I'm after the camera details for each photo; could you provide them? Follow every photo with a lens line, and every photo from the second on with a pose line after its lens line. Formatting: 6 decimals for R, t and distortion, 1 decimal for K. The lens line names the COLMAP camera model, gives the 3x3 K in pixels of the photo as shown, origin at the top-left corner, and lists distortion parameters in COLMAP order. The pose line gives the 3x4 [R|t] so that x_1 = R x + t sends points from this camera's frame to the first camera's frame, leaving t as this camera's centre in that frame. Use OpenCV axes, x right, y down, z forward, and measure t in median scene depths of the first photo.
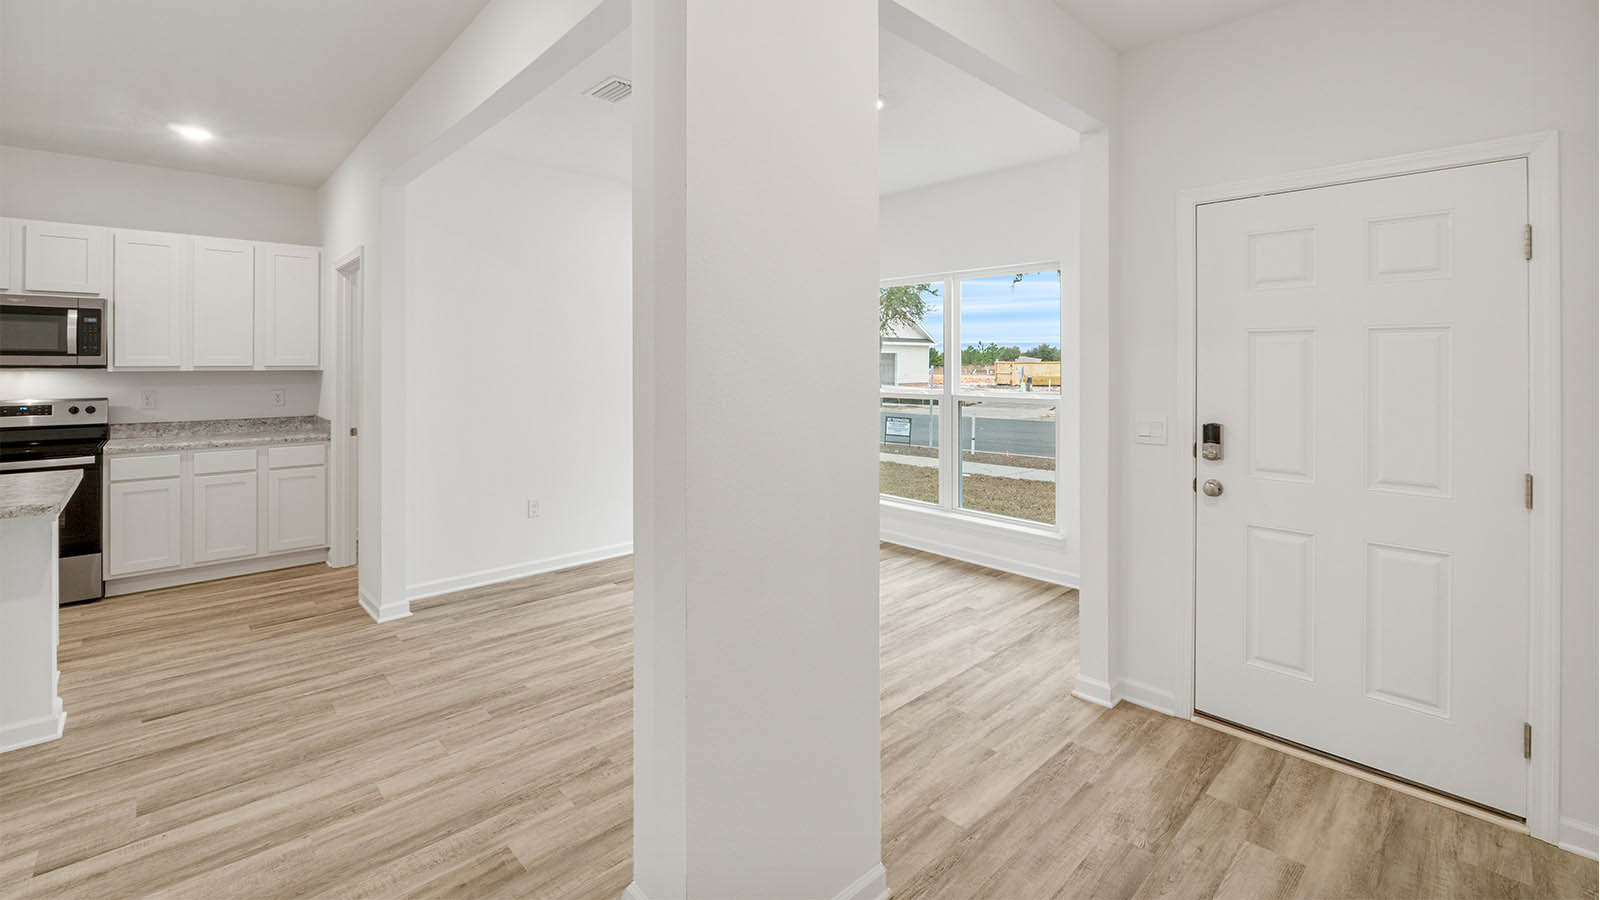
lens RADIAL K [[673.5, 0, 793.4], [0, 673.5, 362.5], [0, 0, 1]] dist [-0.010946, 0.000226]
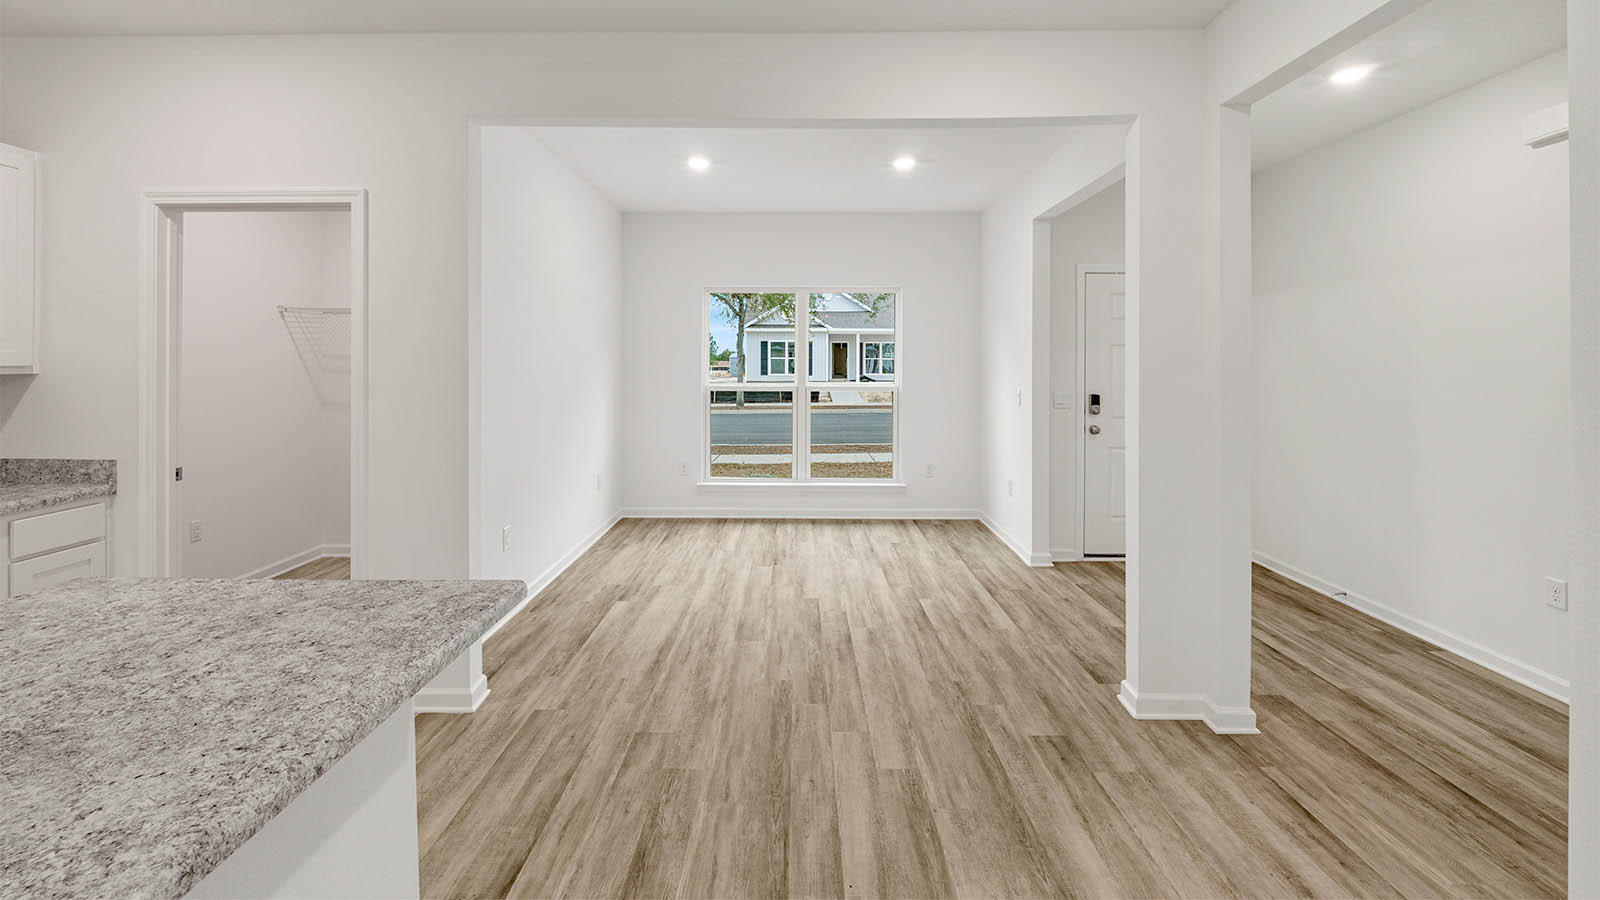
lens RADIAL K [[673.5, 0, 793.4], [0, 673.5, 362.5], [0, 0, 1]] dist [-0.010946, 0.000226]
pose [[0.694439, -0.002954, 0.719545, -1.312690], [-0.001902, 0.999981, 0.005941, -0.003341], [-0.719549, -0.005495, 0.694420, 0.339714]]
